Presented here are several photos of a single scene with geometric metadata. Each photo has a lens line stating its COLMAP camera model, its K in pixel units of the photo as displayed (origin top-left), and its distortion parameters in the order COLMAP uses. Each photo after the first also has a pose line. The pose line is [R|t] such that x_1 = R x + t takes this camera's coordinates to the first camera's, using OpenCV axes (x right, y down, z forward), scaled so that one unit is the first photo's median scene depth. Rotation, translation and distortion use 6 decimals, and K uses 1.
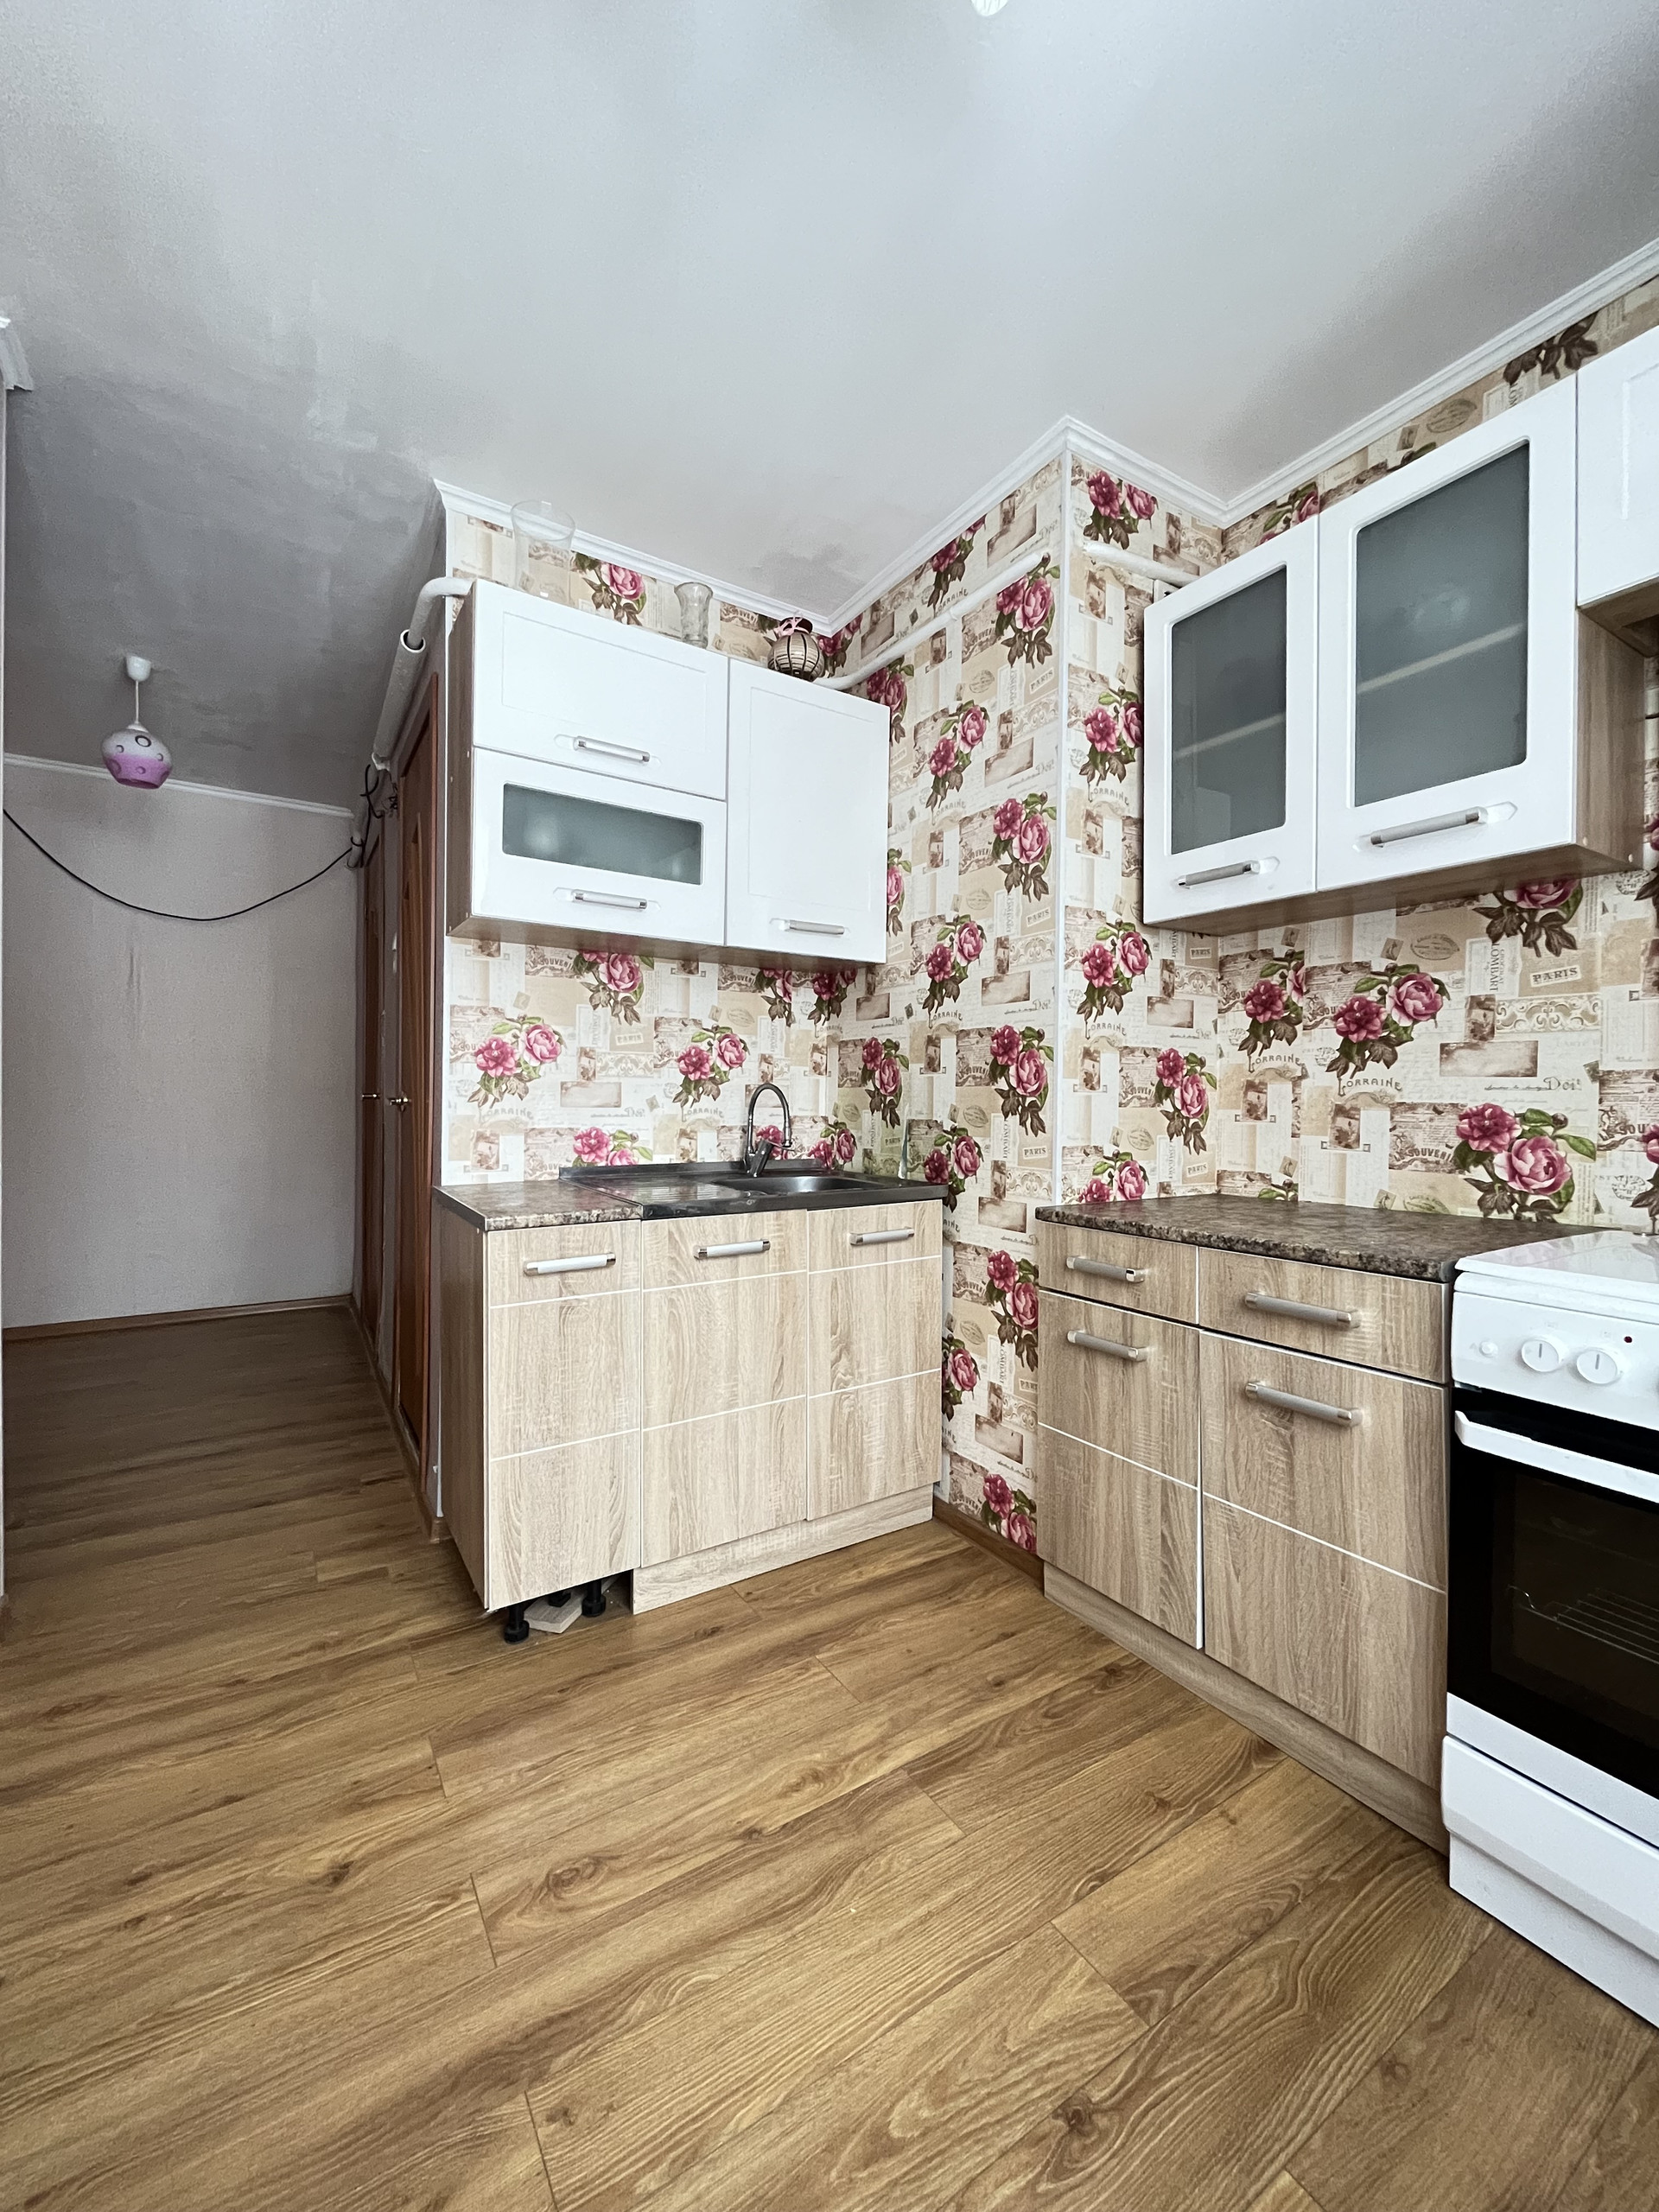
lens RADIAL K [[892.6, 0, 828.8], [0, 892.6, 1105.8], [0, 0, 1]] dist [-0.000896, -0.000256]
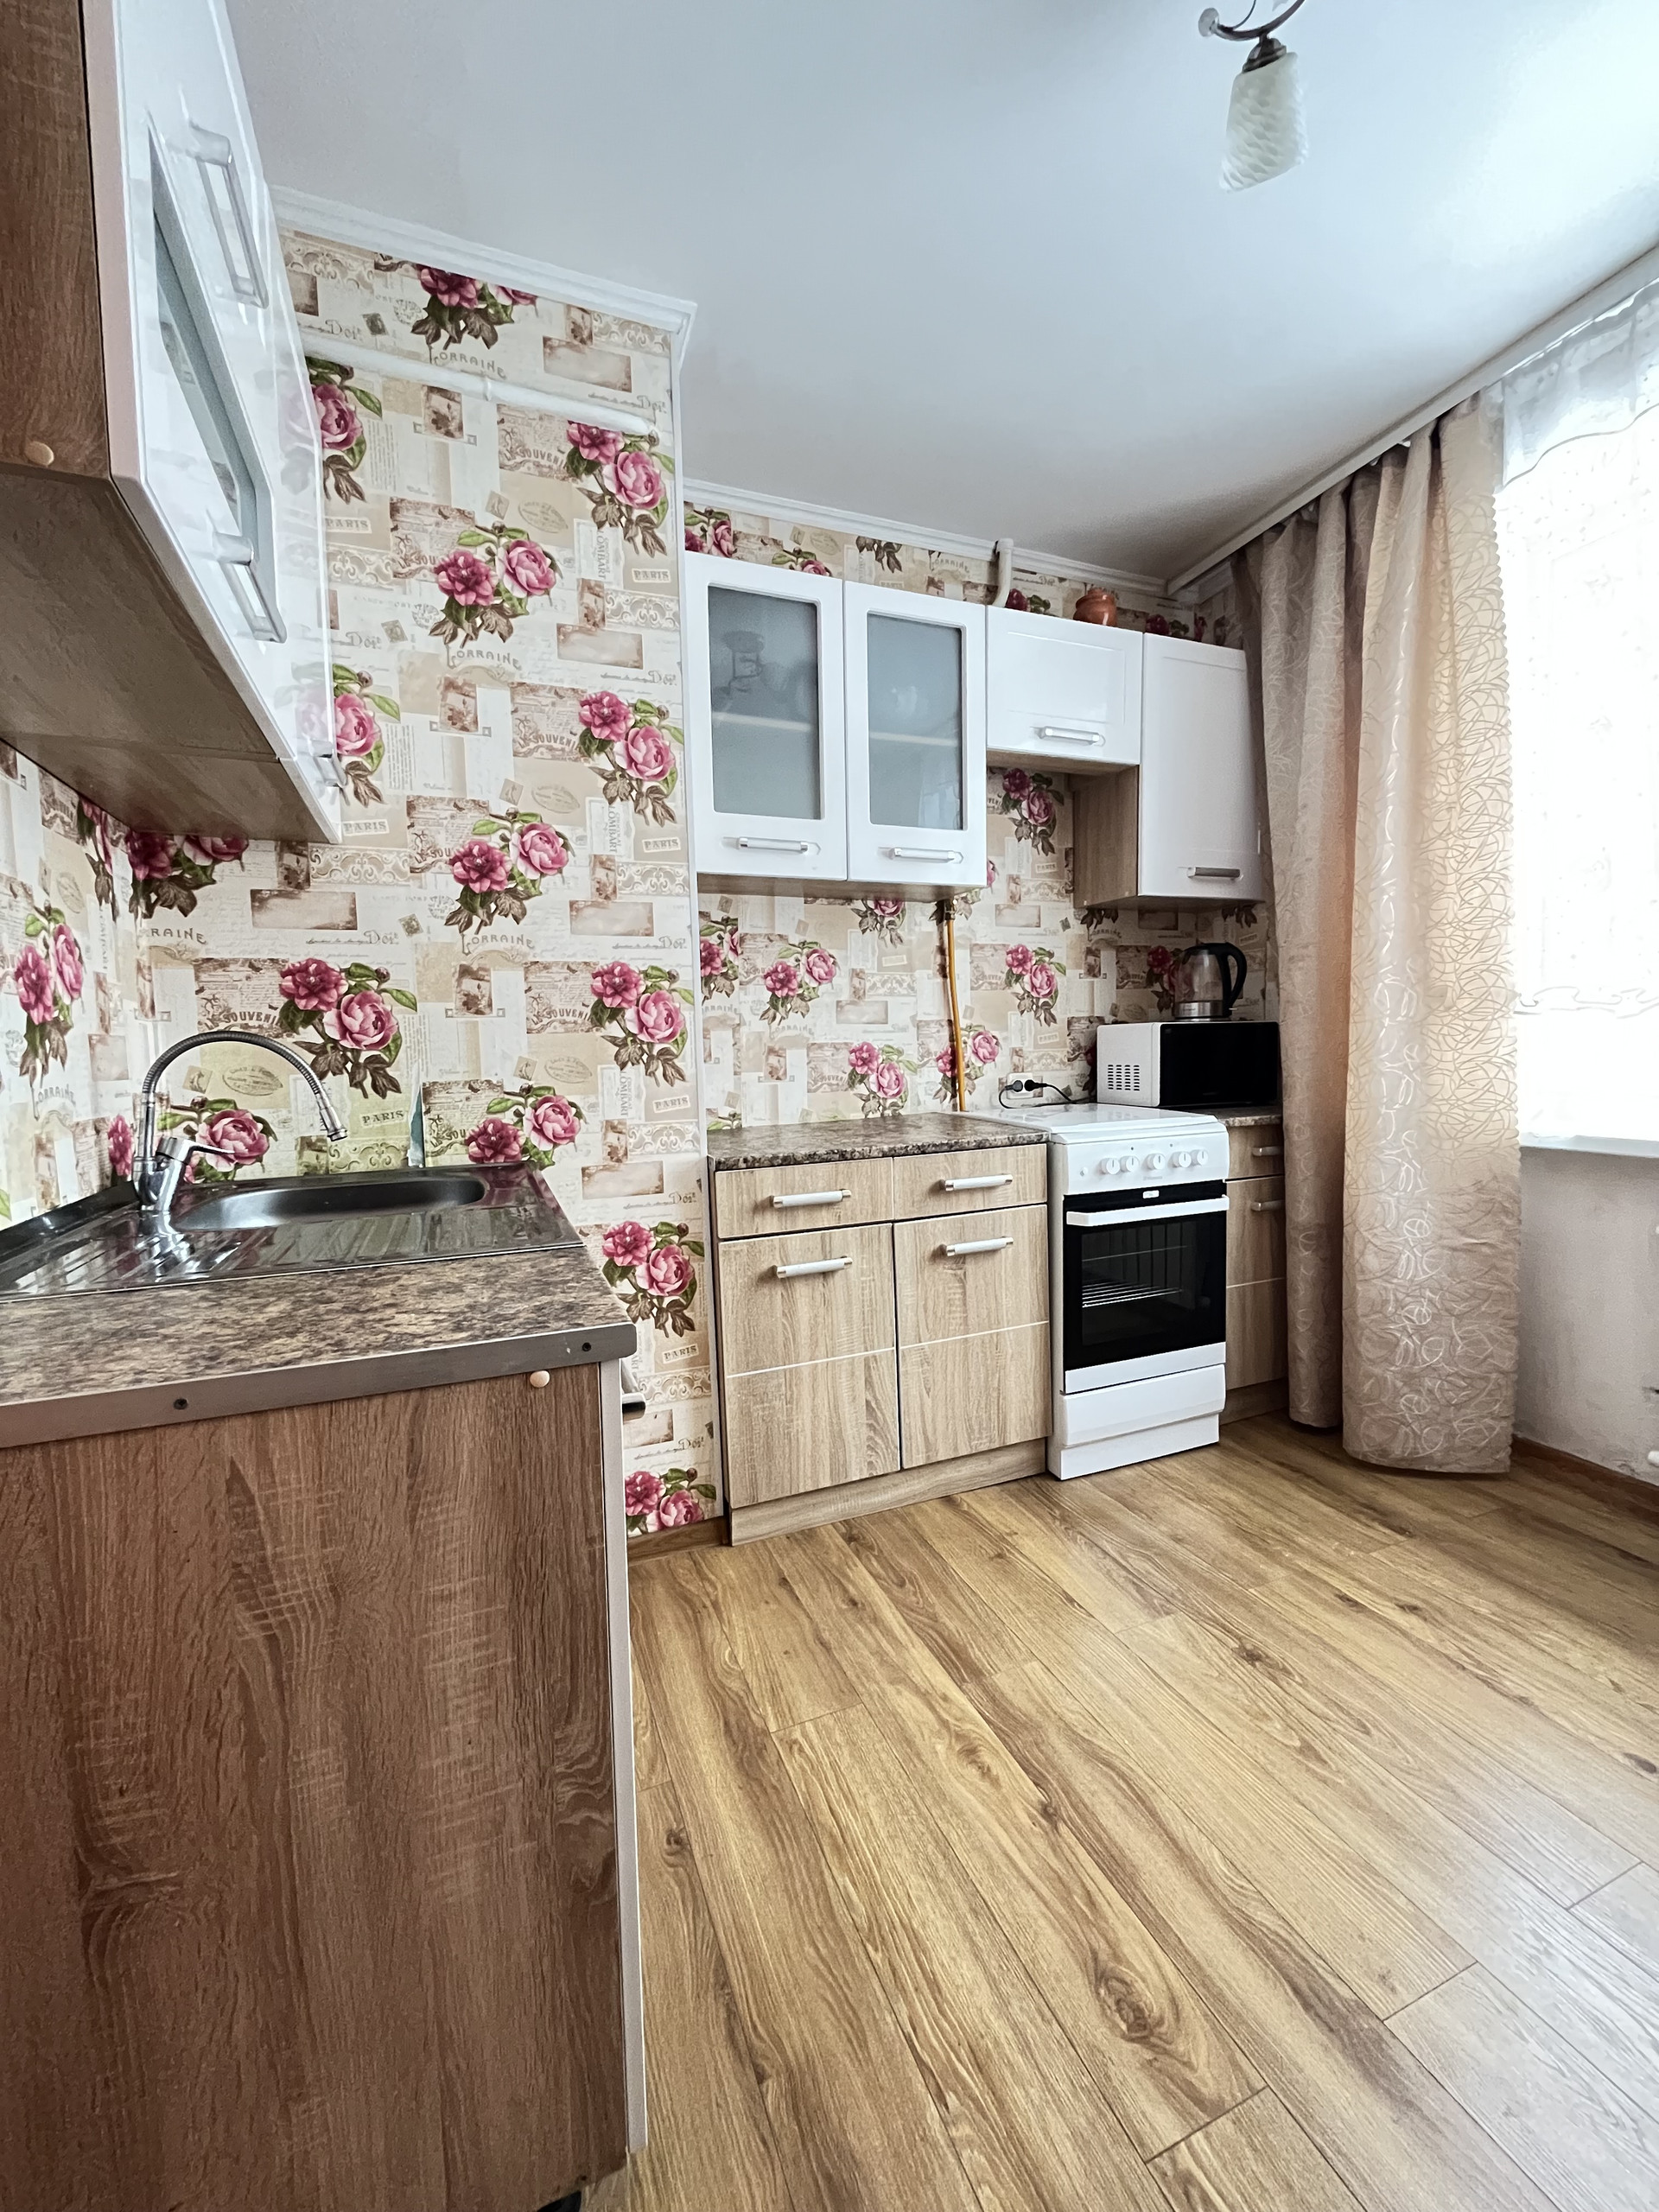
lens RADIAL K [[892.6, 0, 834.5], [0, 892.6, 1107.5], [0, 0, 1]] dist [-0.000896, -0.000256]
pose [[0.183211, -0.082181, 0.979633, -0.743251], [0.037741, 0.996353, 0.076525, -0.009417], [-0.982349, 0.022952, 0.185645, 0.768839]]
